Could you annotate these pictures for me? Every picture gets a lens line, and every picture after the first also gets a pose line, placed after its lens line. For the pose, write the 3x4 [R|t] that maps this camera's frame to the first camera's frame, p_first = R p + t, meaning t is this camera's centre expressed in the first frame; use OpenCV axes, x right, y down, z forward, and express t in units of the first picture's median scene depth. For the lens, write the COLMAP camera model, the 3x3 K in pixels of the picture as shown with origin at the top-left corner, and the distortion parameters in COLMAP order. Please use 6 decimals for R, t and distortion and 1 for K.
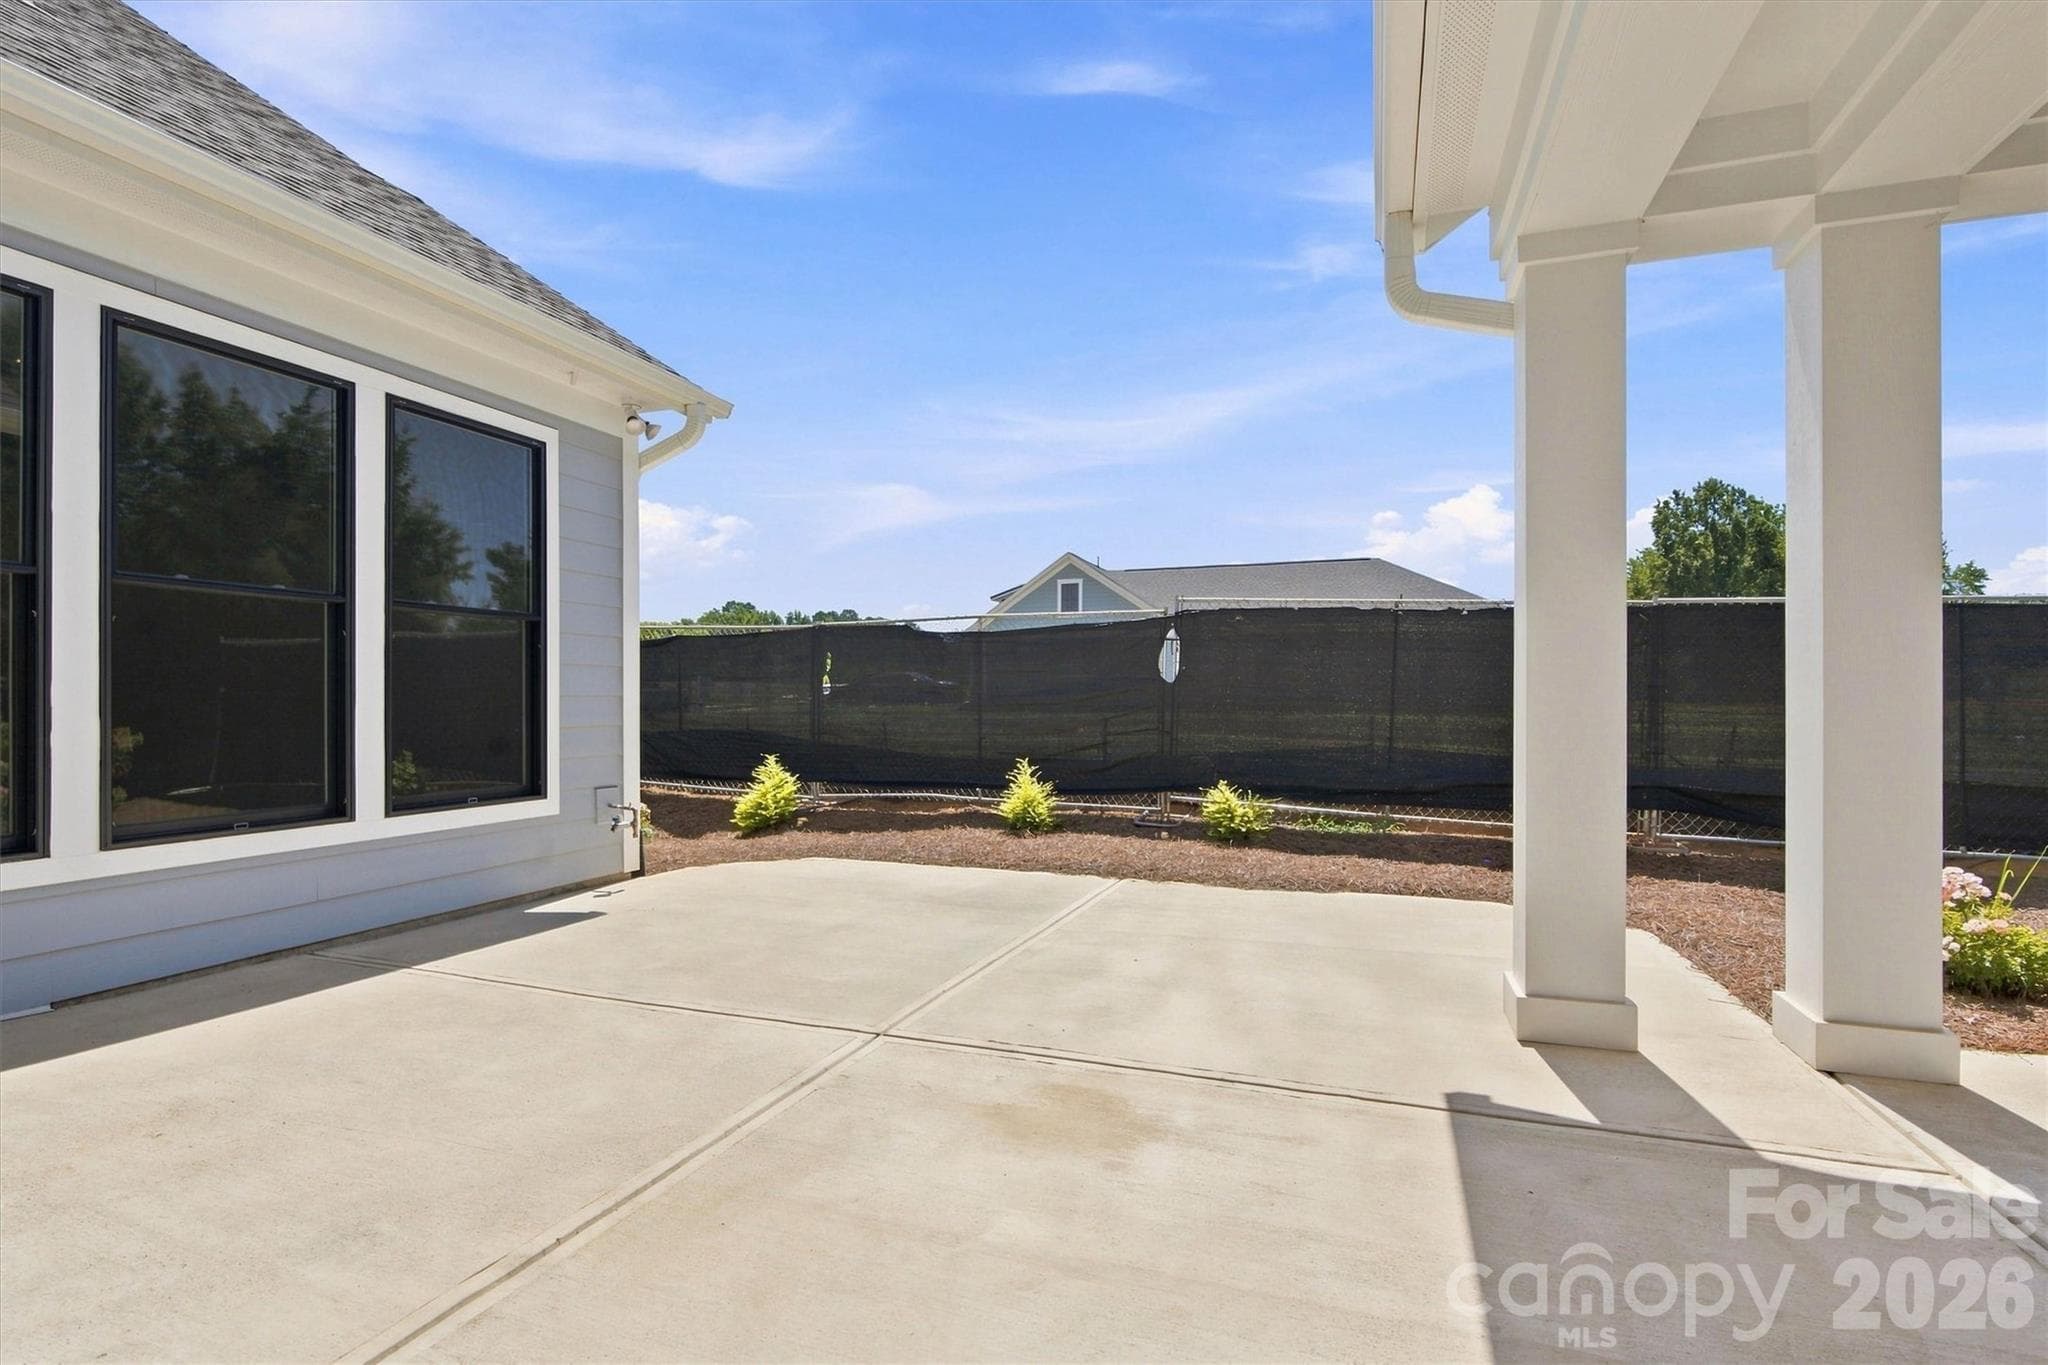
lens RADIAL K [[976.3, 0, 1019.9], [0, 976.3, 700.3], [0, 0, 1]] dist [-0.019465, -0.000531]
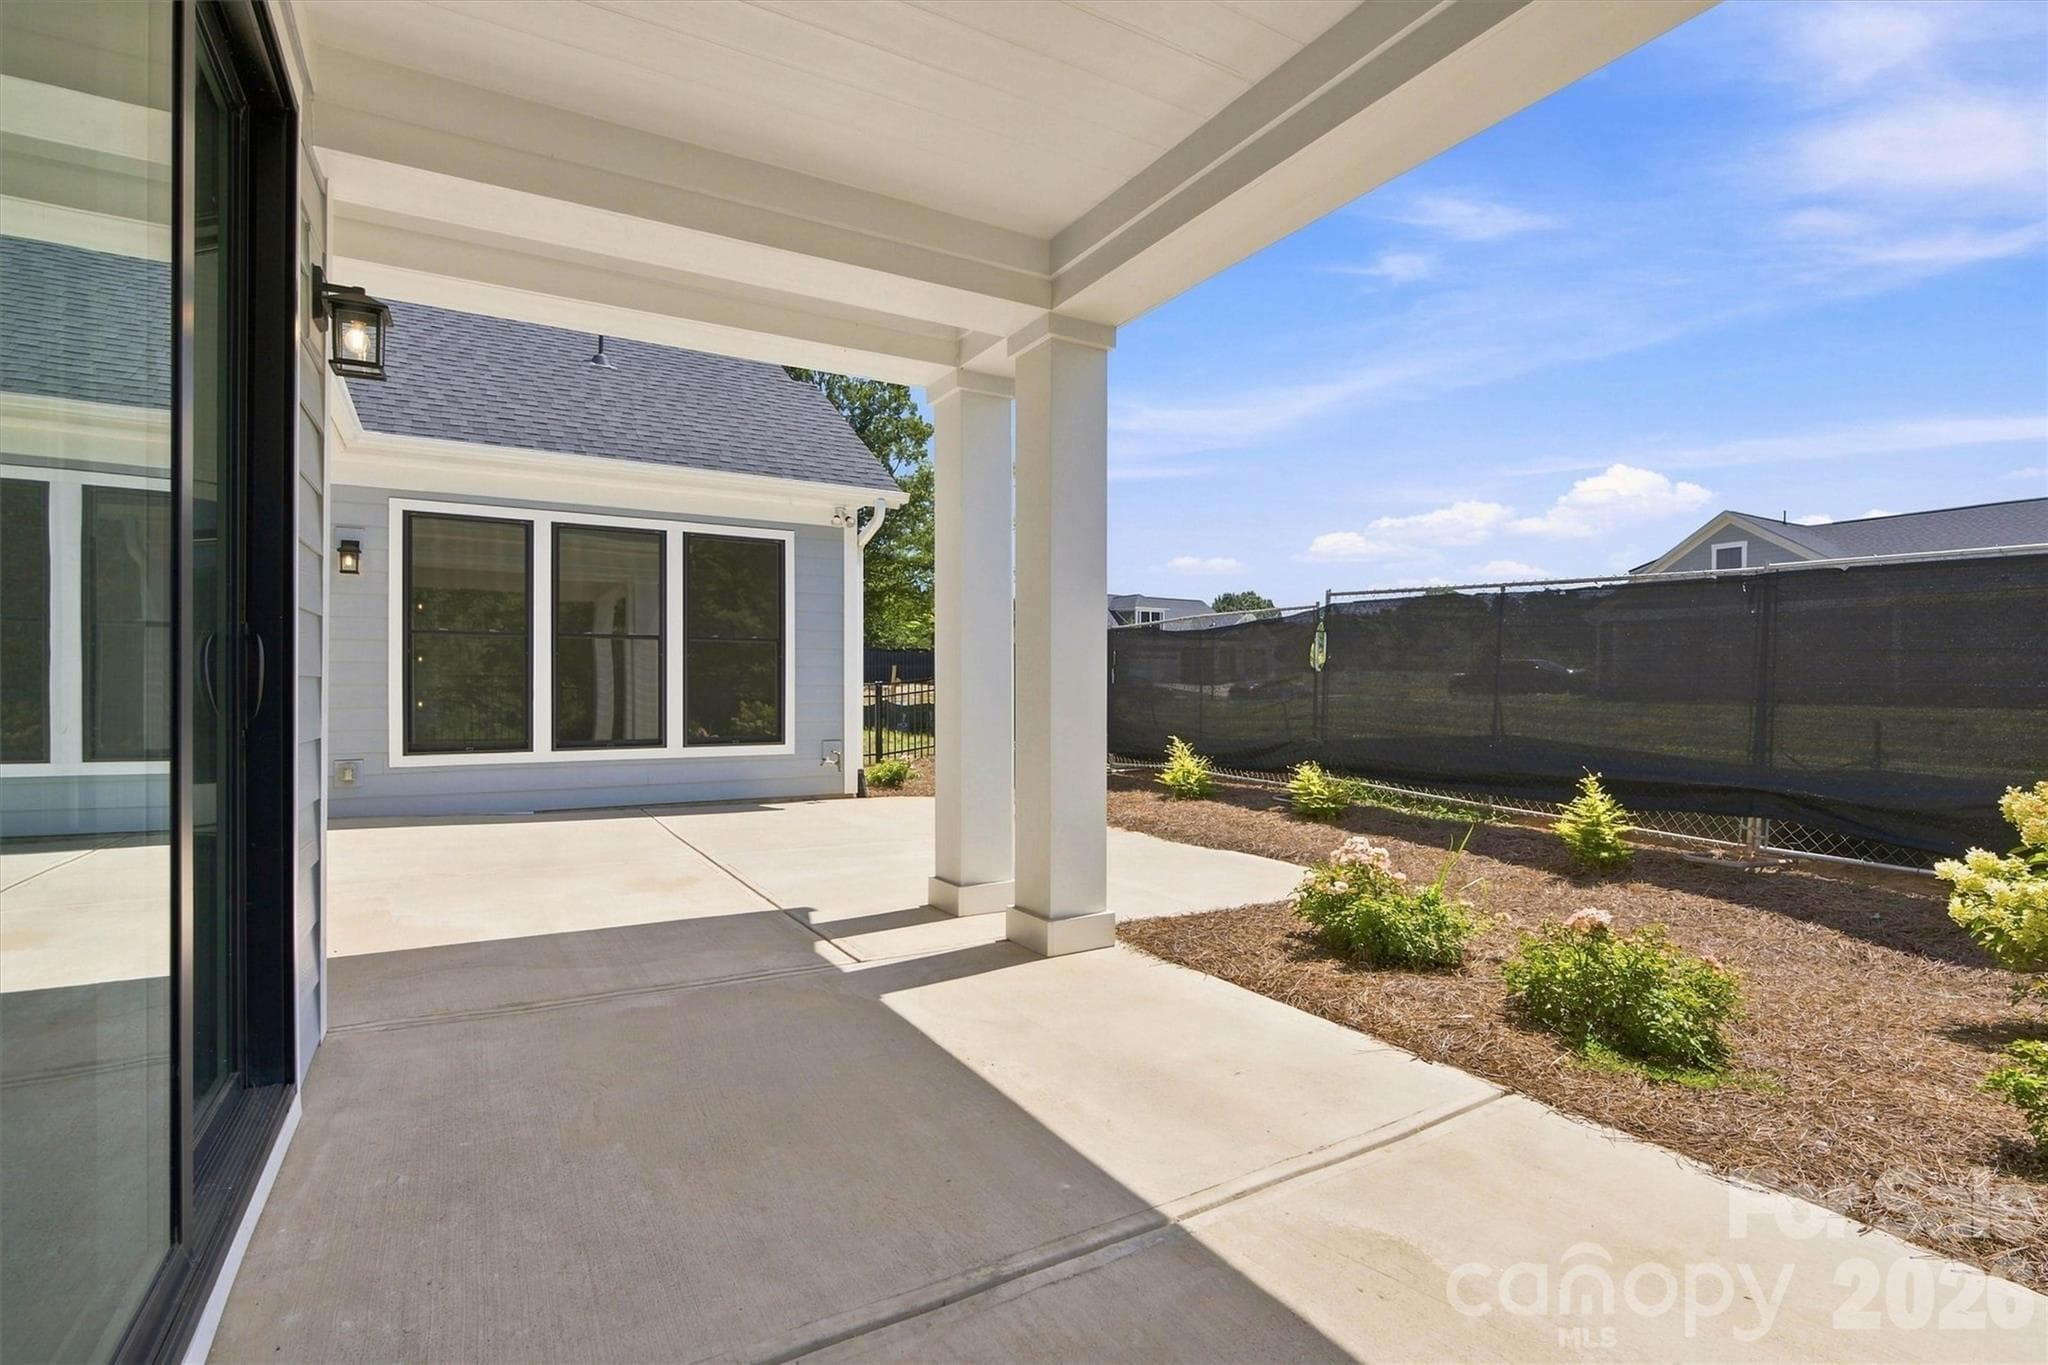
lens RADIAL K [[964.6, 0, 1020.6], [0, 964.6, 685.3], [0, 0, 1]] dist [-0.002612, -0.000407]
pose [[0.764774, -0.004428, -0.644284, 0.639311], [0.000583, 0.999981, -0.006181, 0.004422], [0.644299, 0.004351, 0.764762, -0.034935]]
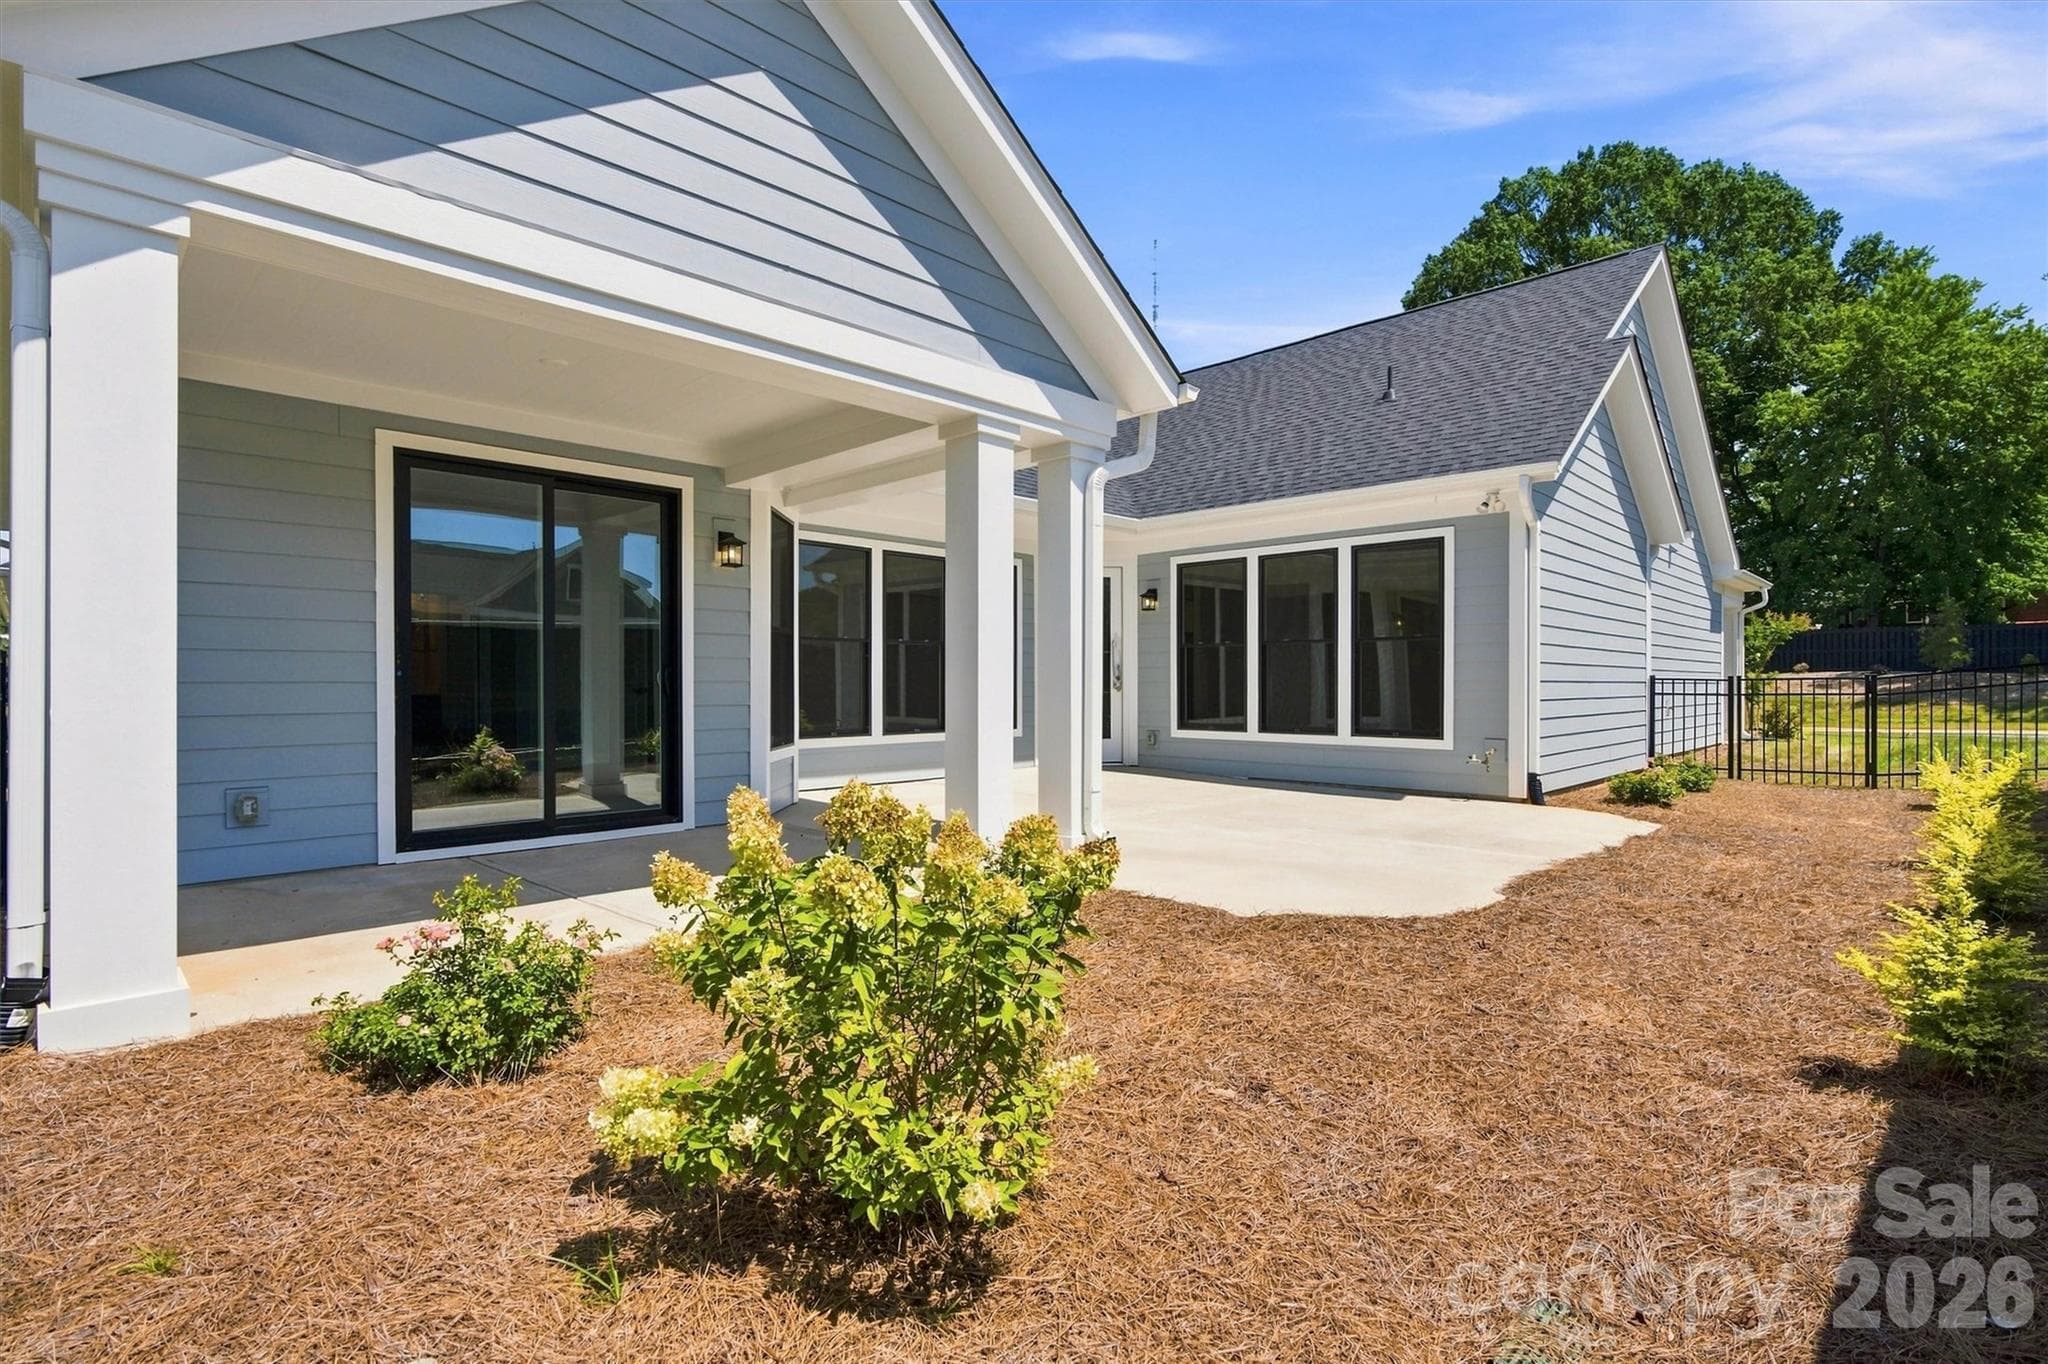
lens RADIAL K [[964.6, 0, 1020.6], [0, 964.6, 684.8], [0, 0, 1]] dist [-0.002612, -0.000407]
pose [[-0.417716, -0.002356, -0.908575, 0.948825], [-0.002668, 0.999996, -0.001366, 0.004651], [0.908574, 0.001854, -0.417720, 0.693949]]
